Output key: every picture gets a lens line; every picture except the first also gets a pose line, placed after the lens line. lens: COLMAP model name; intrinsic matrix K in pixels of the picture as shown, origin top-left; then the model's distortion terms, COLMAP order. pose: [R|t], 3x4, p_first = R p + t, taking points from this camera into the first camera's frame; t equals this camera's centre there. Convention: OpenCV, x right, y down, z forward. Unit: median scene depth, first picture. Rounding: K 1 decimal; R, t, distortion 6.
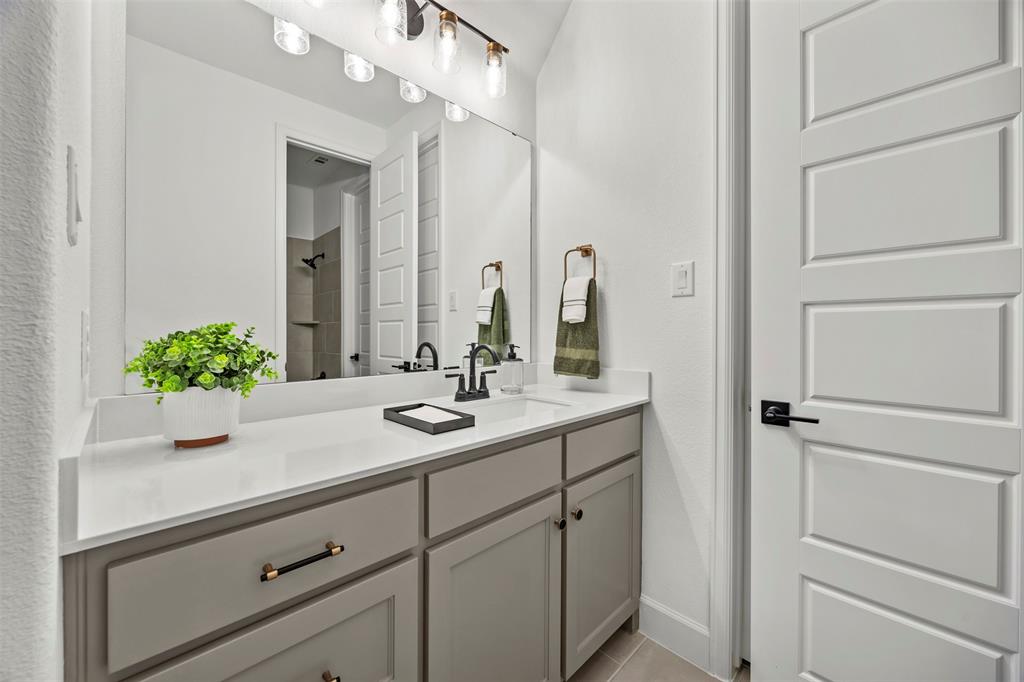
lens RADIAL K [[390.0, 0, 516.5], [0, 390.0, 338.2], [0, 0, 1]] dist [-0.021497, 0.000193]
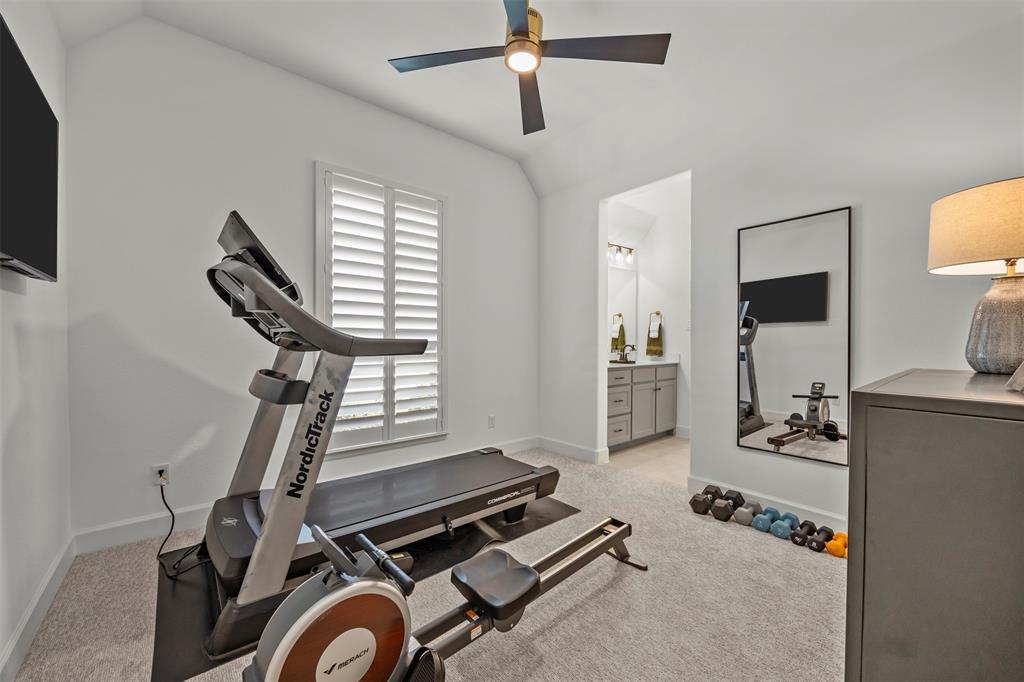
lens RADIAL K [[400.5, 0, 513.2], [0, 400.5, 351.9], [0, 0, 1]] dist [-0.000320, -0.000039]
pose [[0.996490, 0.000854, -0.083704, -0.731020], [0.000569, 0.999856, 0.016969, 0.016569], [0.083707, -0.016957, 0.996346, -2.349520]]
